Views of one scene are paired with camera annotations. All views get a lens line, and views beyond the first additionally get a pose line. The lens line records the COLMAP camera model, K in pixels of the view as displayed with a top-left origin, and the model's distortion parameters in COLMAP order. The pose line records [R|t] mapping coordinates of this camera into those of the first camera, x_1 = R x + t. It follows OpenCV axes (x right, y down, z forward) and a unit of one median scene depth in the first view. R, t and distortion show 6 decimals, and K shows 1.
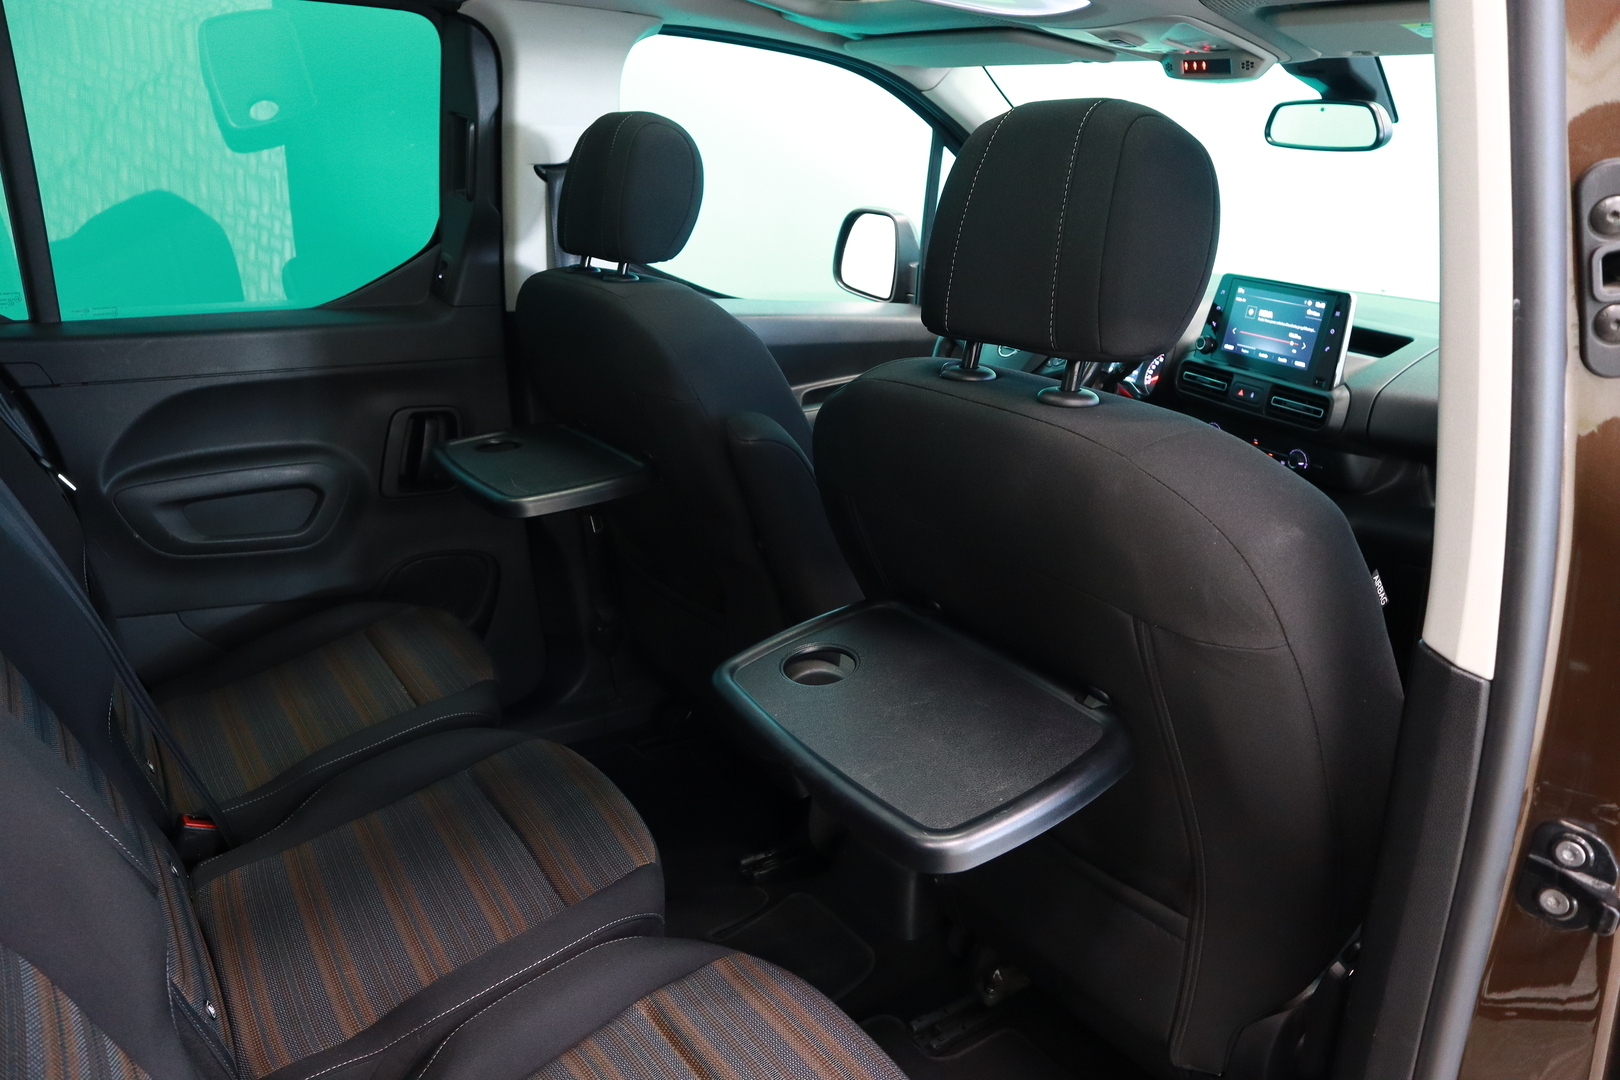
lens RADIAL K [[1112.9, 0, 810.0], [0, 1112.9, 540.0], [0, 0, 1]] dist [-0.133467, 0.087753]
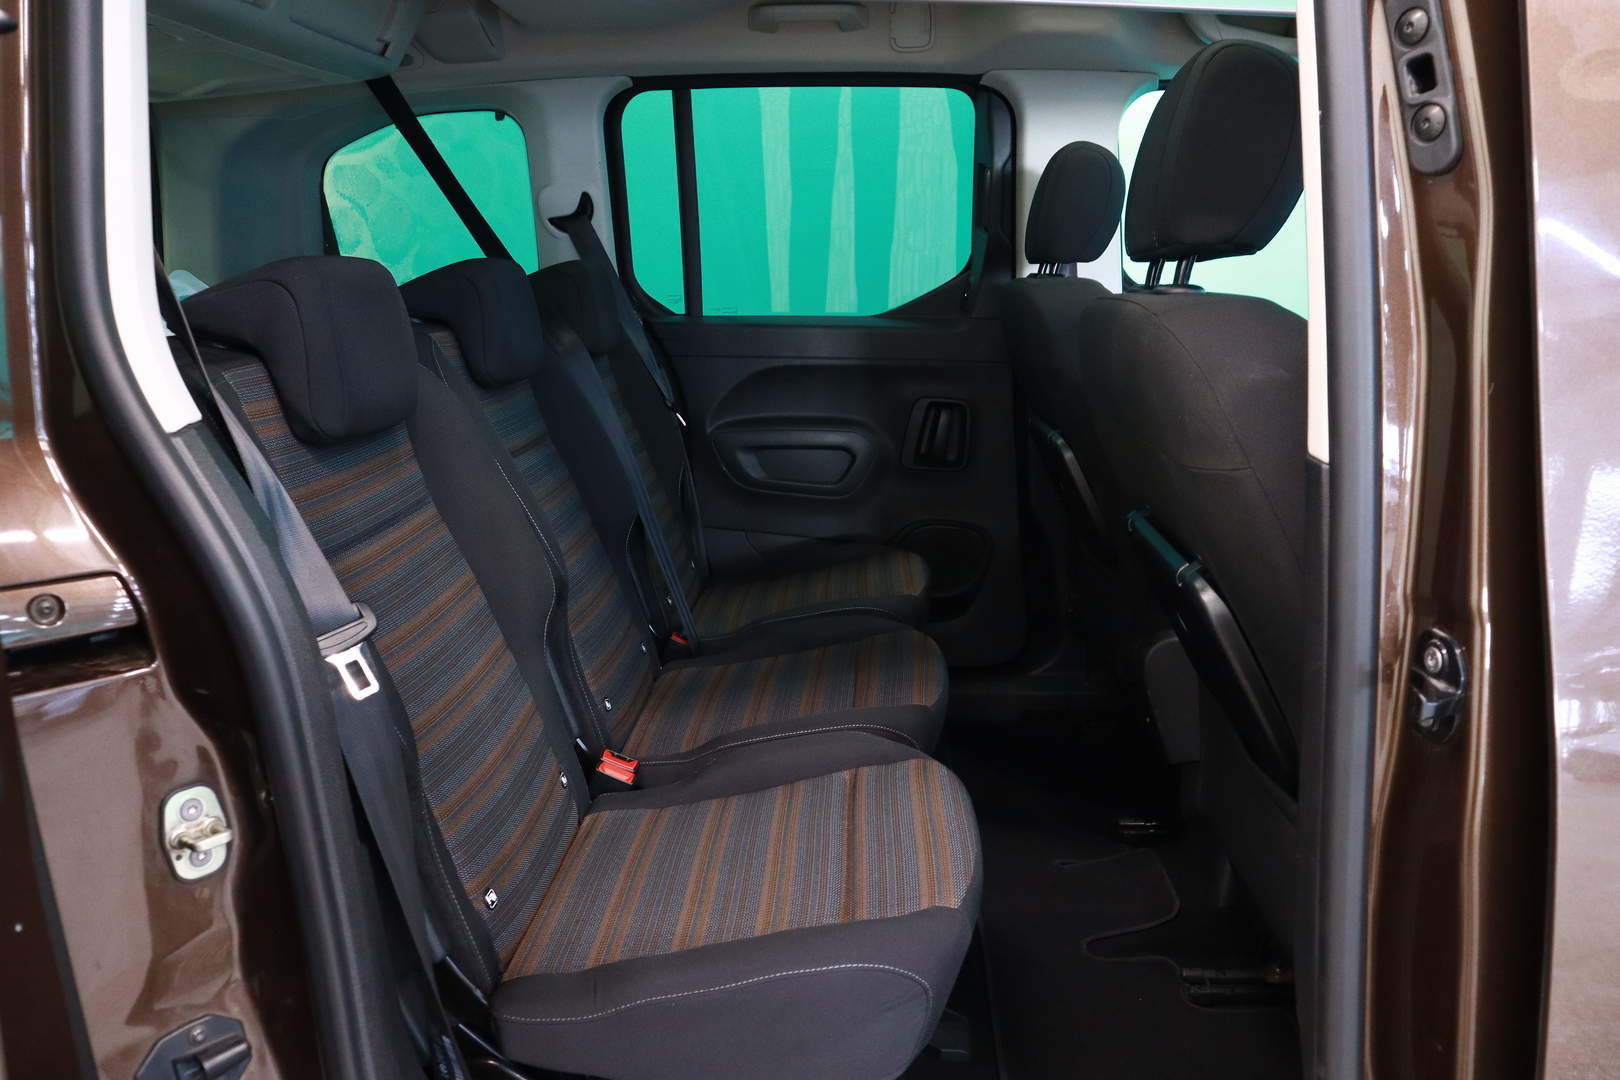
lens RADIAL K [[1112.9, 0, 810.0], [0, 1112.9, 540.0], [0, 0, 1]] dist [-0.133467, 0.087753]
pose [[0.781799, 0.108291, -0.614055, 0.358403], [-0.174967, 0.983337, -0.049348, 0.139536], [0.598479, 0.146020, 0.787719, -0.064661]]
